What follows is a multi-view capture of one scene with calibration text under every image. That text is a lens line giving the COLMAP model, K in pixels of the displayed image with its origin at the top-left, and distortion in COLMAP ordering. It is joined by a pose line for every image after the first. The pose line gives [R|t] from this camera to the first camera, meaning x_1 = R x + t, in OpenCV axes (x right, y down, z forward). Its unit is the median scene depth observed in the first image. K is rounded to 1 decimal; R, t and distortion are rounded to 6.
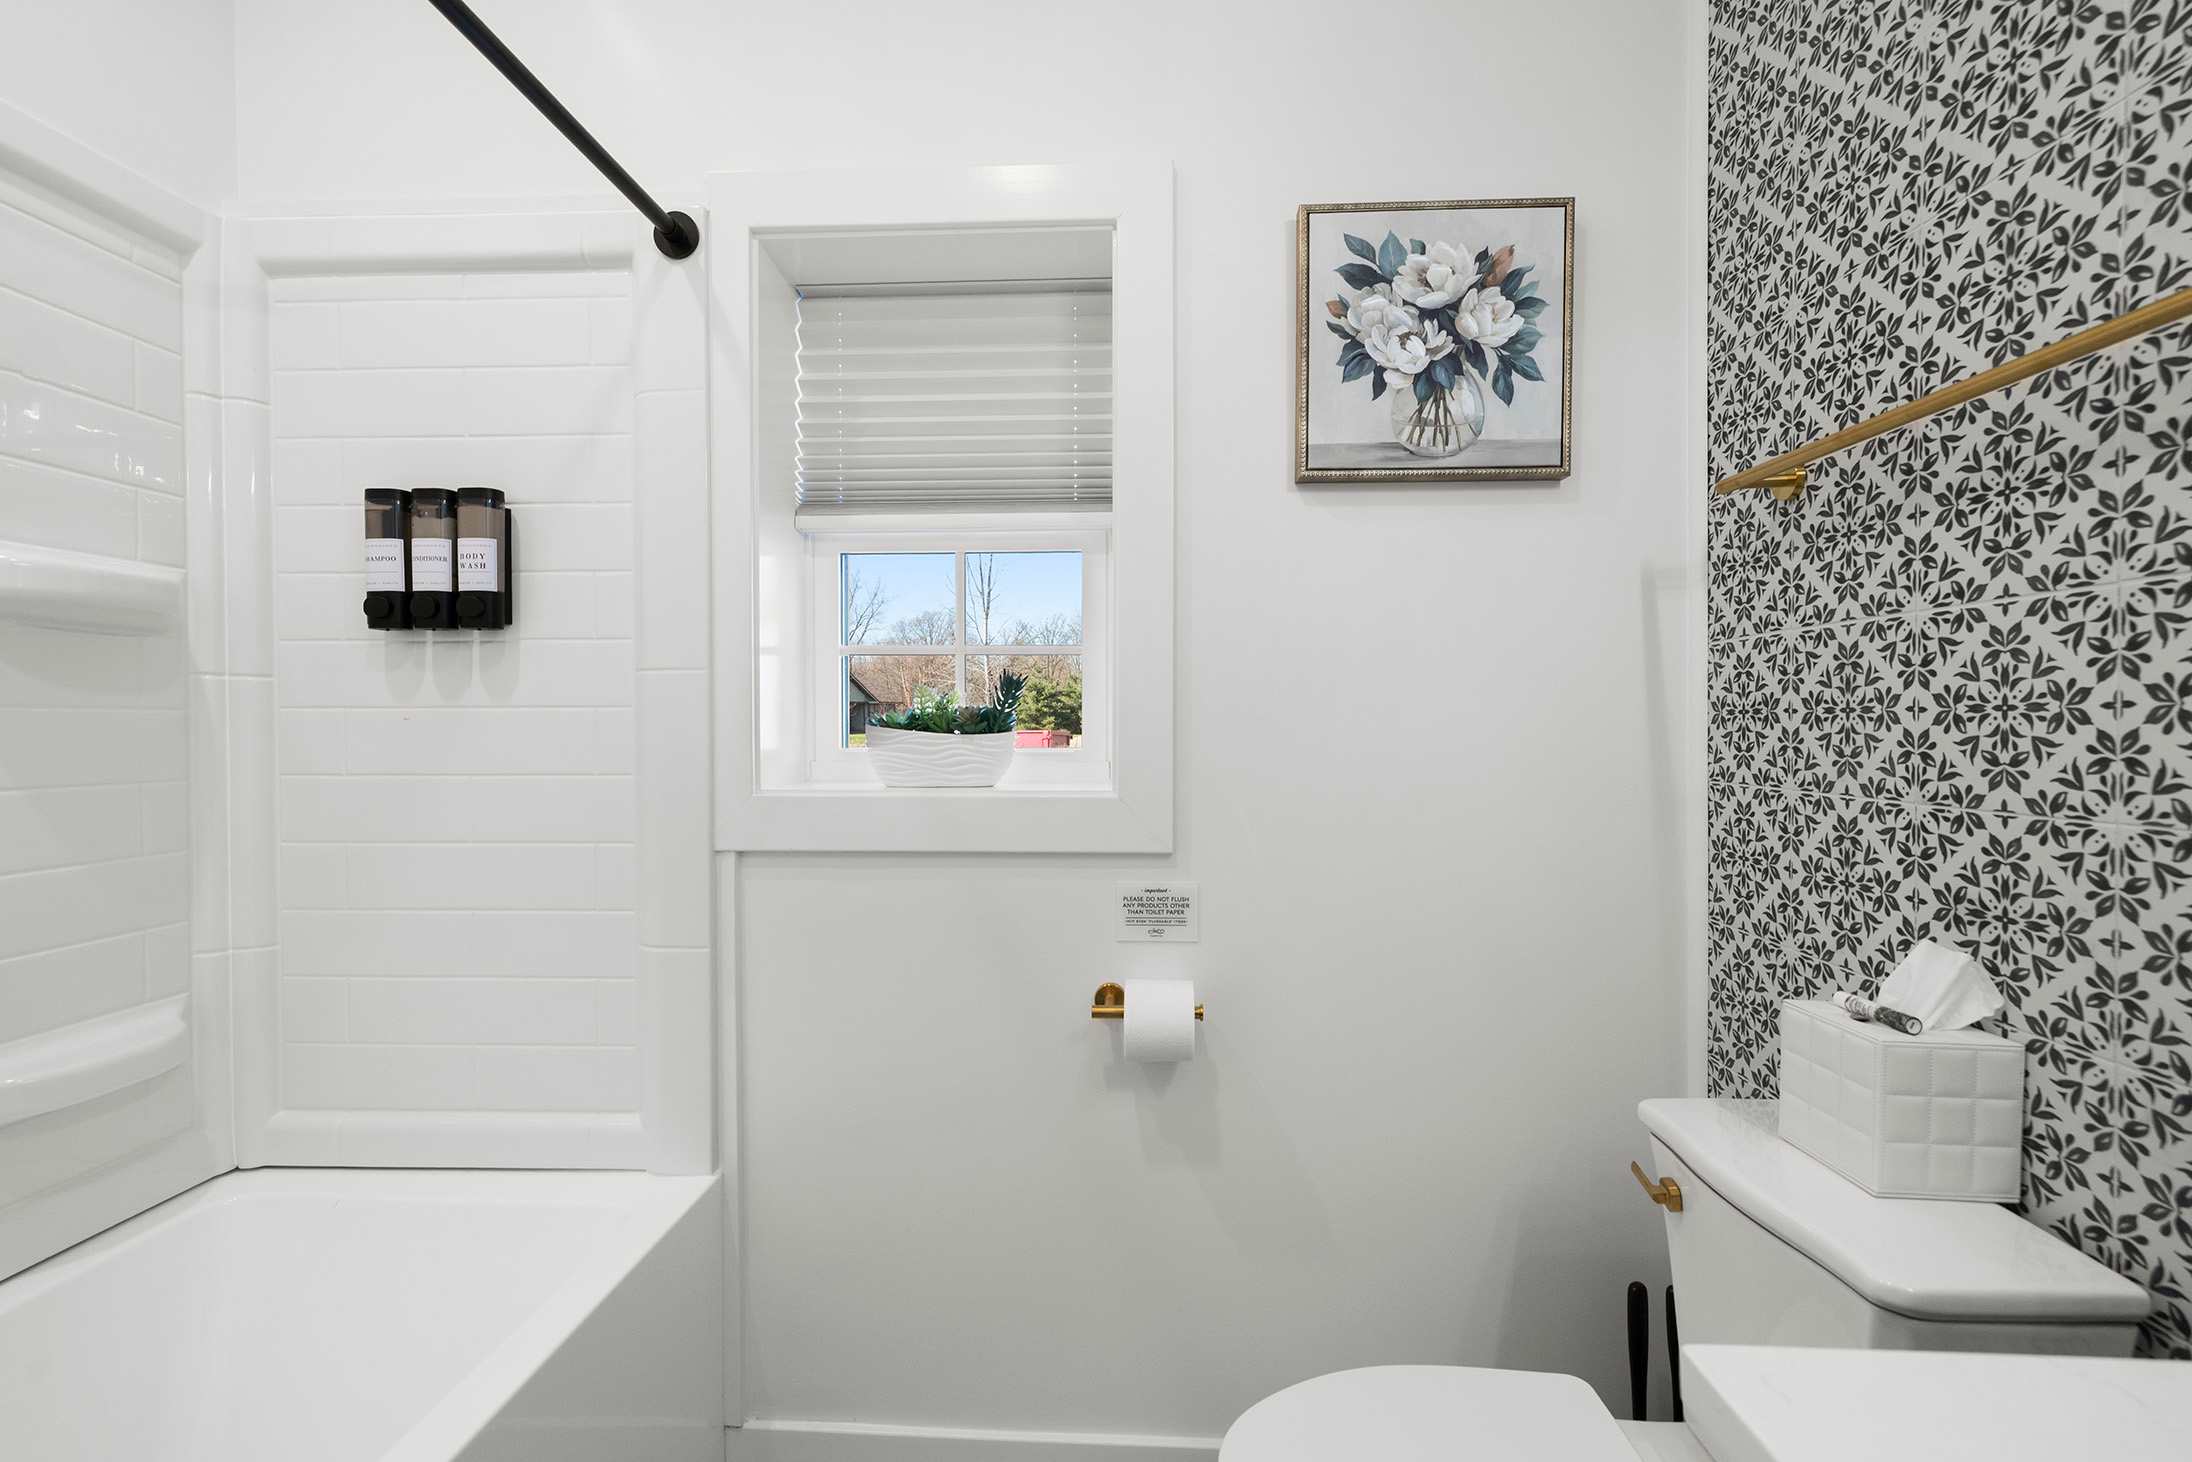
lens RADIAL K [[952.5, 0, 1111.3], [0, 952.5, 730.0], [0, 0, 1]] dist [-0.002599, 0.002857]
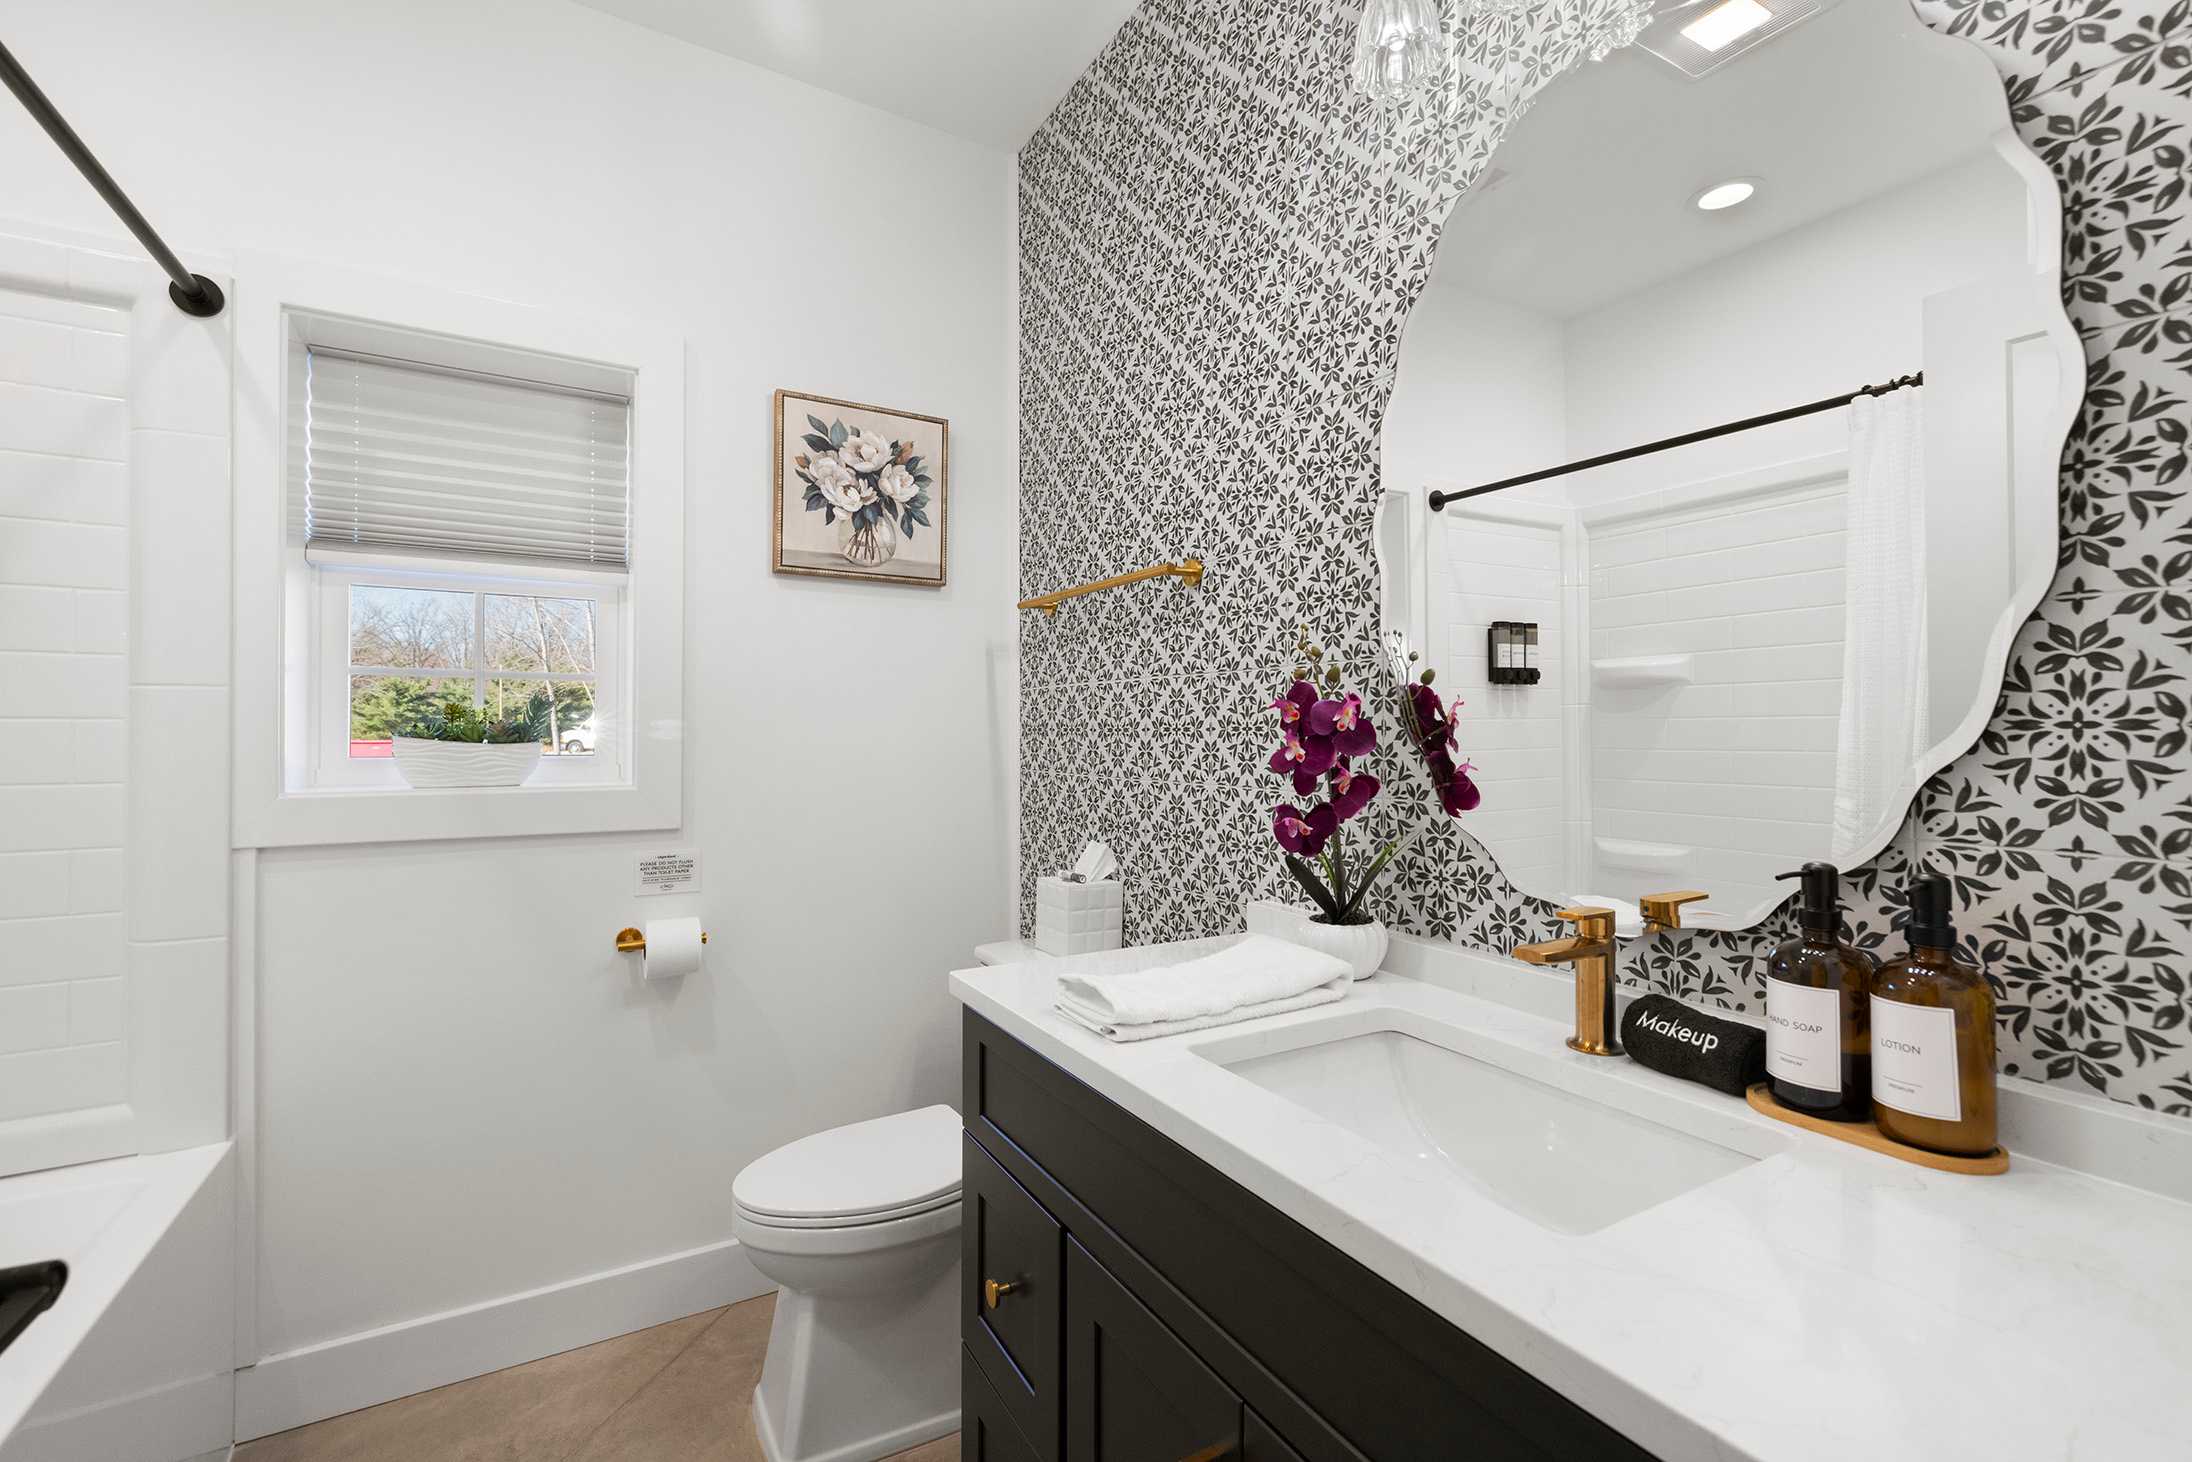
lens RADIAL K [[952.5, 0, 1112.3], [0, 952.5, 729.5], [0, 0, 1]] dist [-0.002599, 0.002857]
pose [[0.839647, 0.005148, 0.543109, -0.169445], [0.000245, 0.999951, -0.009857, -0.001972], [-0.543133, 0.008410, 0.839605, -0.535931]]
